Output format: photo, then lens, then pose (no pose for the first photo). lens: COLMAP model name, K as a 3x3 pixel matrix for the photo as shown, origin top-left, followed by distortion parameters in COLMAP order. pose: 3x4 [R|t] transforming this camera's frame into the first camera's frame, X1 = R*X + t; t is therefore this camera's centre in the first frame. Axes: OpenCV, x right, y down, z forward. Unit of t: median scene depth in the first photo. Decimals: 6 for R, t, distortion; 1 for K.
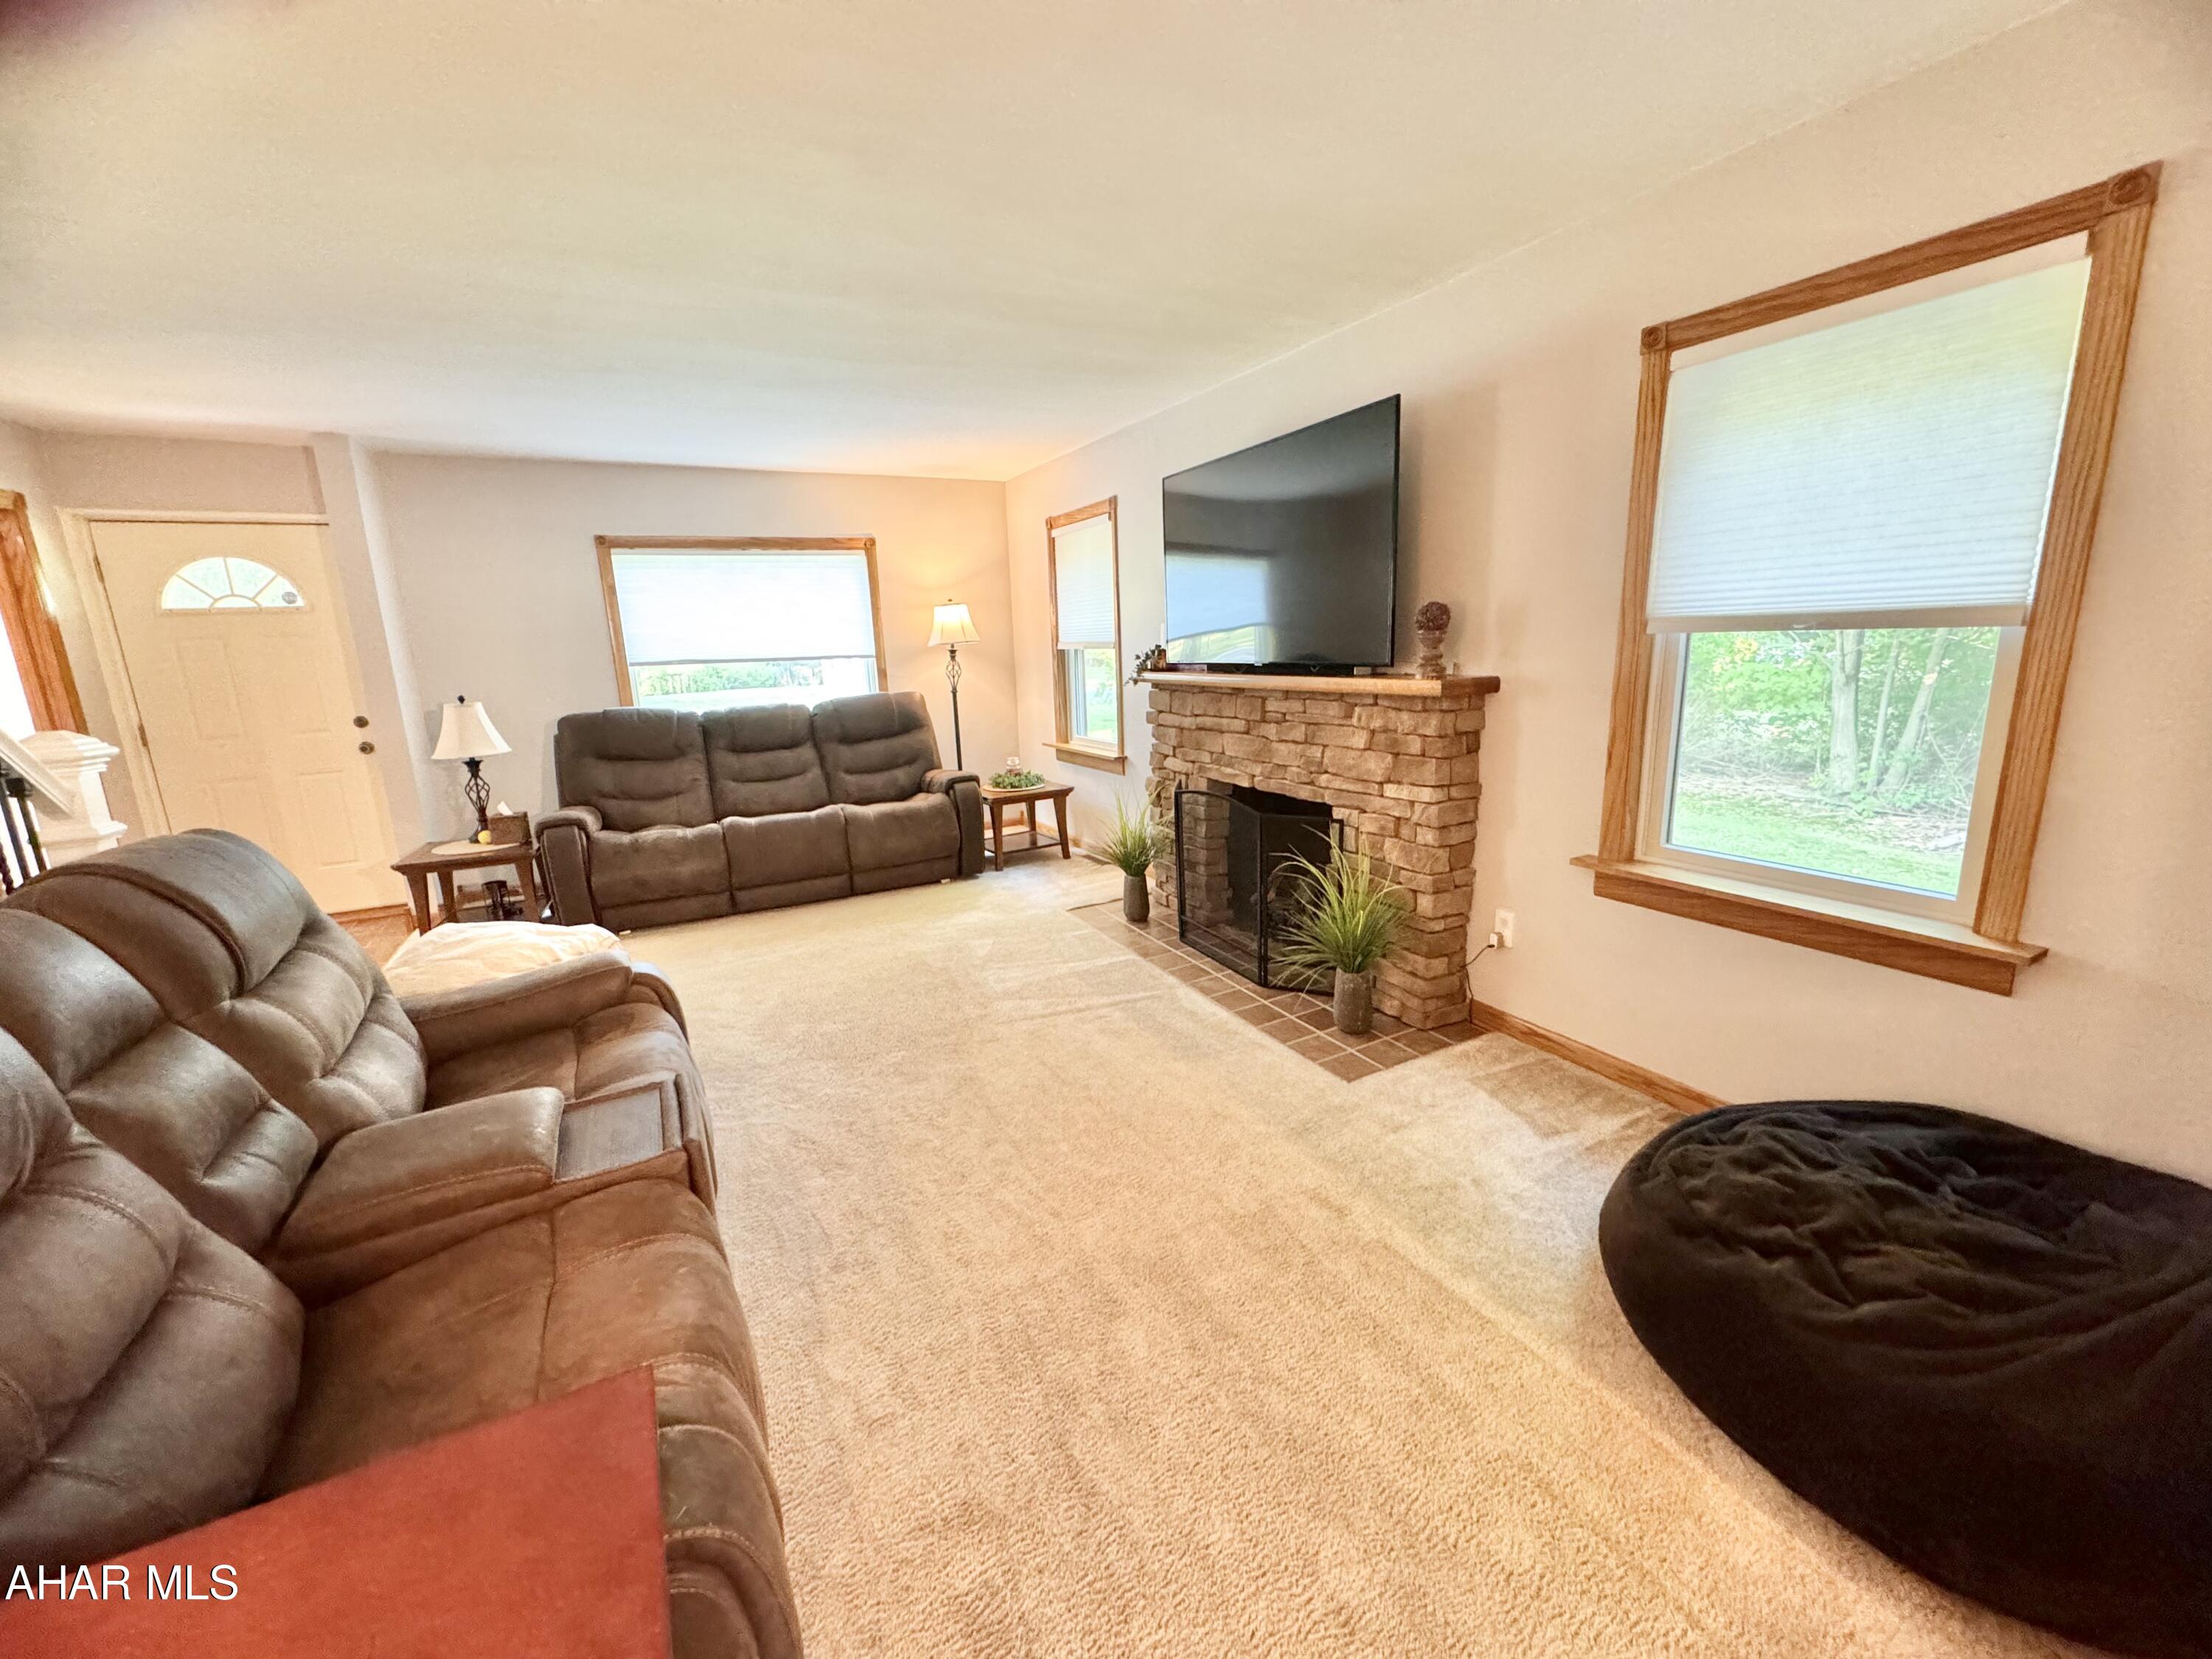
lens RADIAL K [[882.6, 0, 1106.0], [0, 882.6, 829.5], [0, 0, 1]] dist [-0.001240, 0.000151]
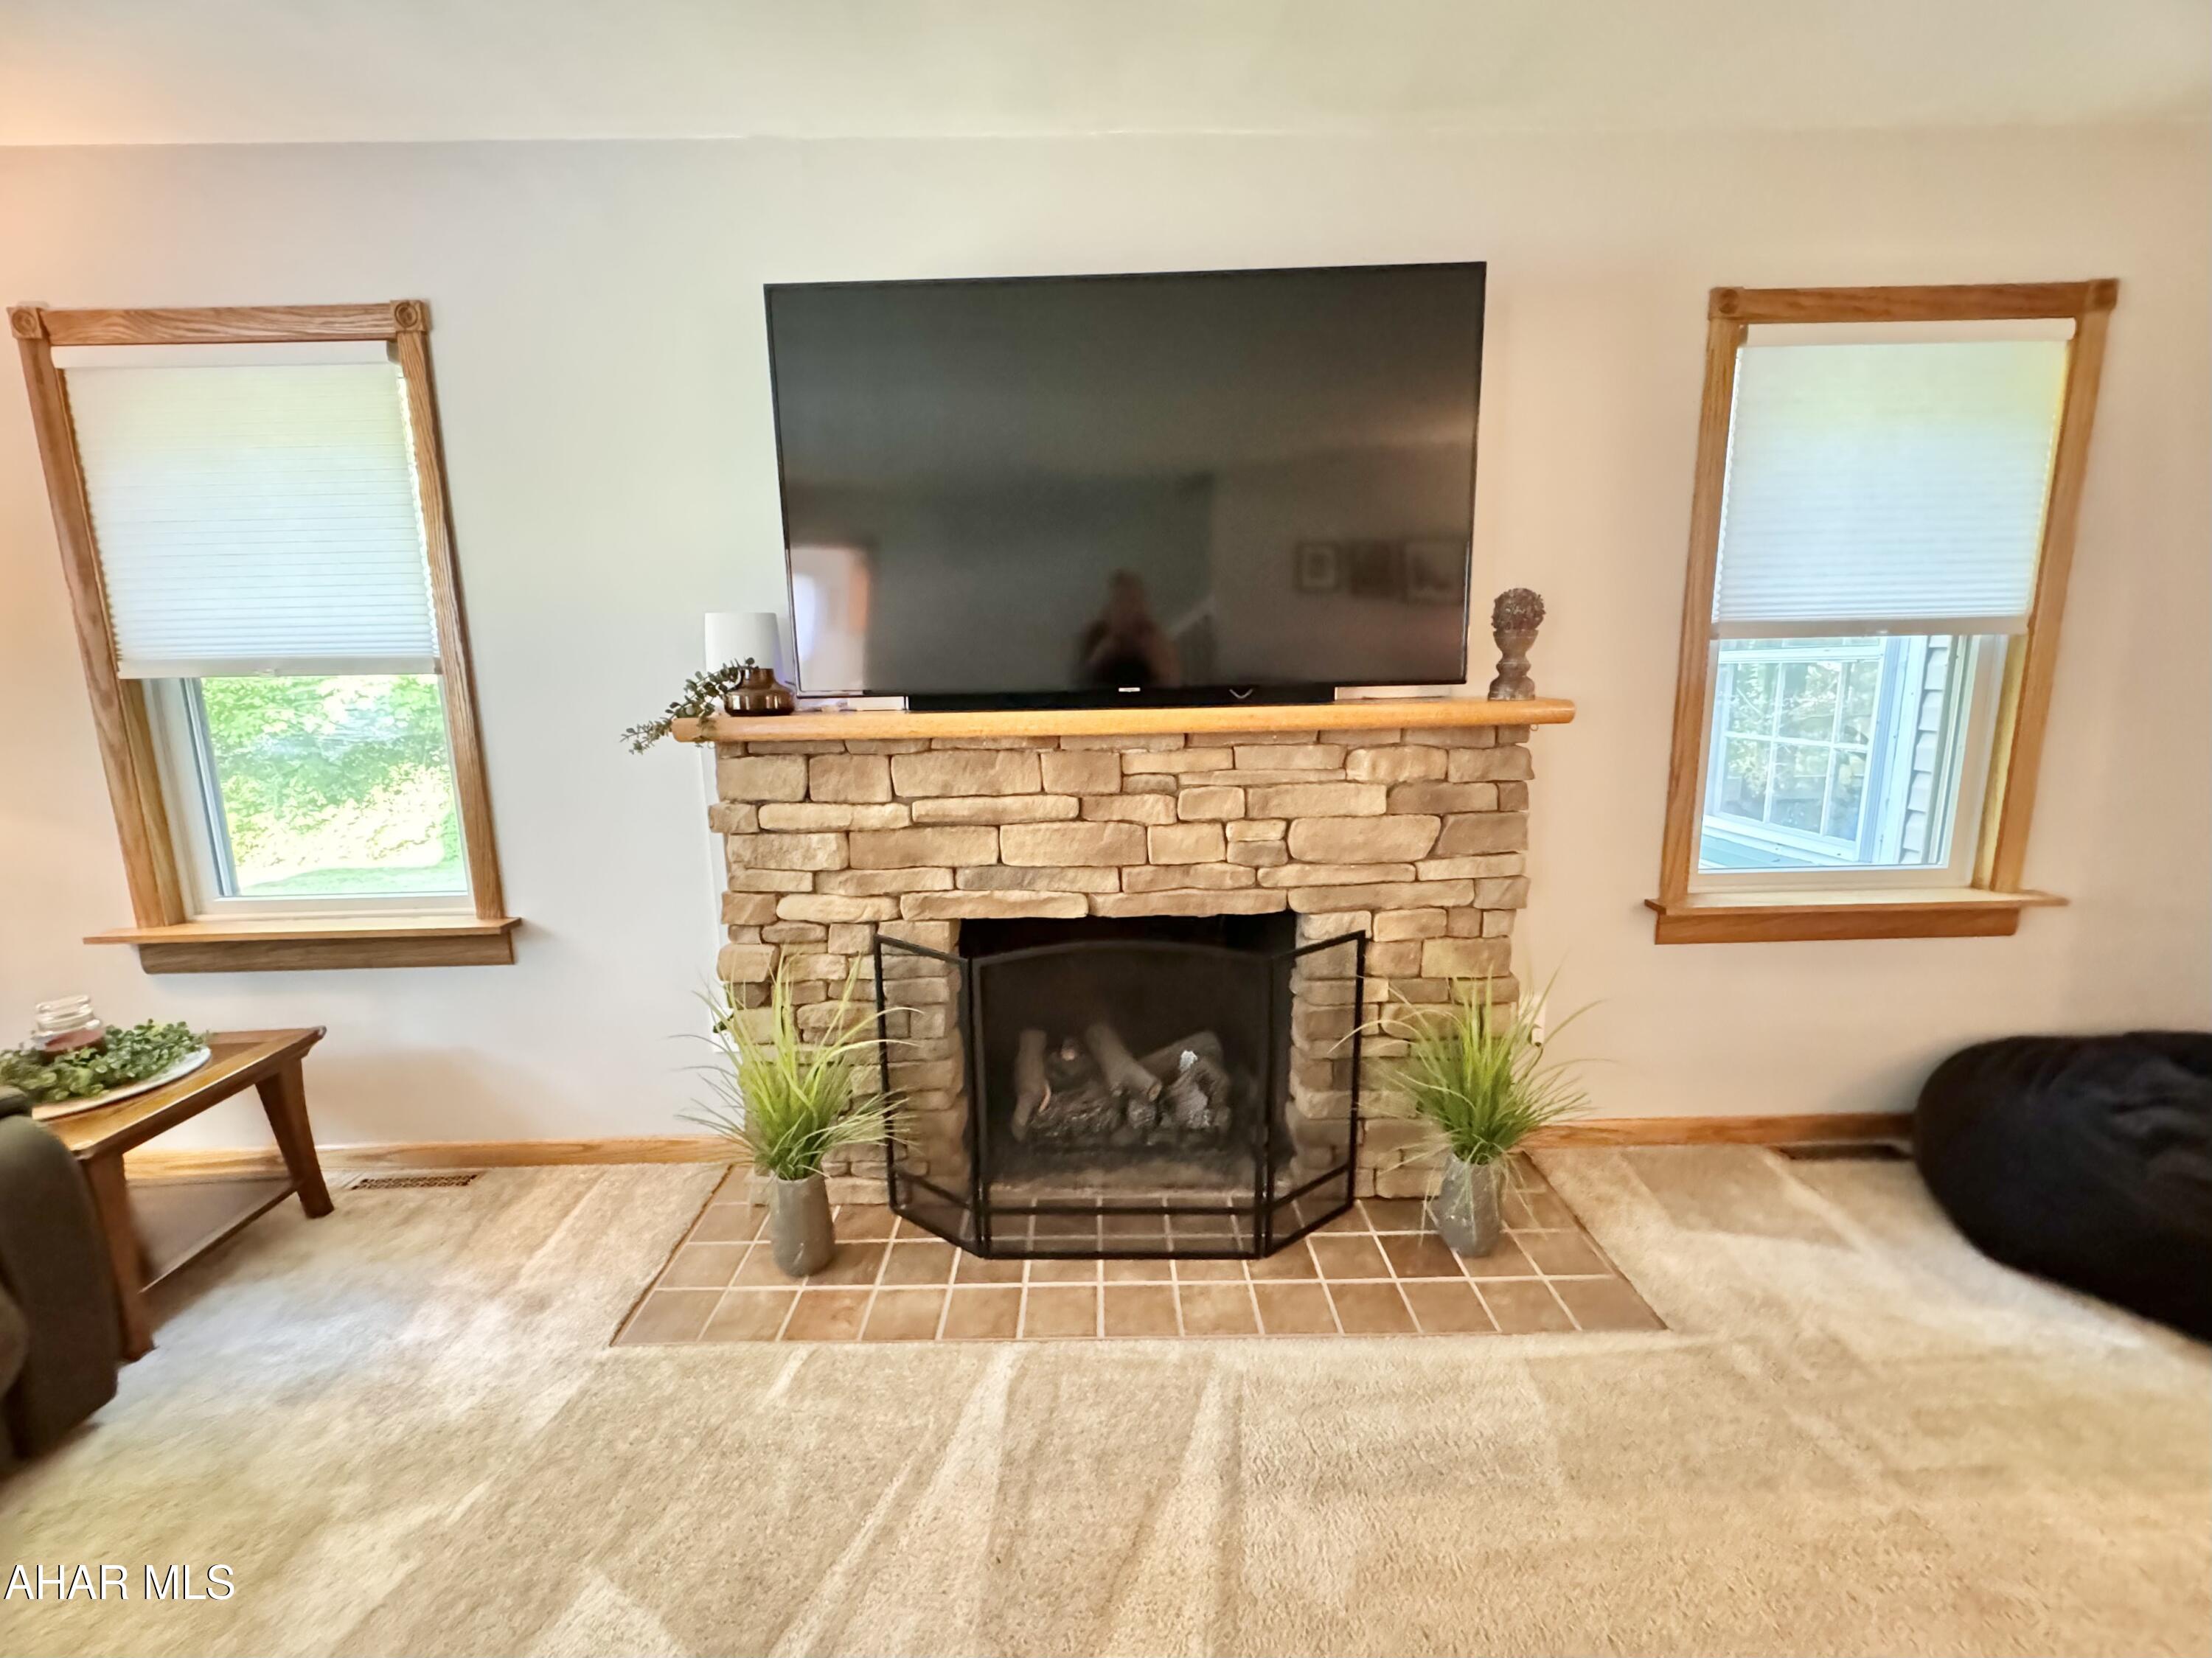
lens RADIAL K [[924.9, 0, 1106.0], [0, 924.9, 829.0], [0, 0, 1]] dist [-0.000952, 0.000333]
pose [[0.457983, -0.128824, 0.879577, -0.346509], [0.191590, 0.980495, 0.043847, -0.132196], [-0.868070, 0.148437, 0.473731, 0.764977]]
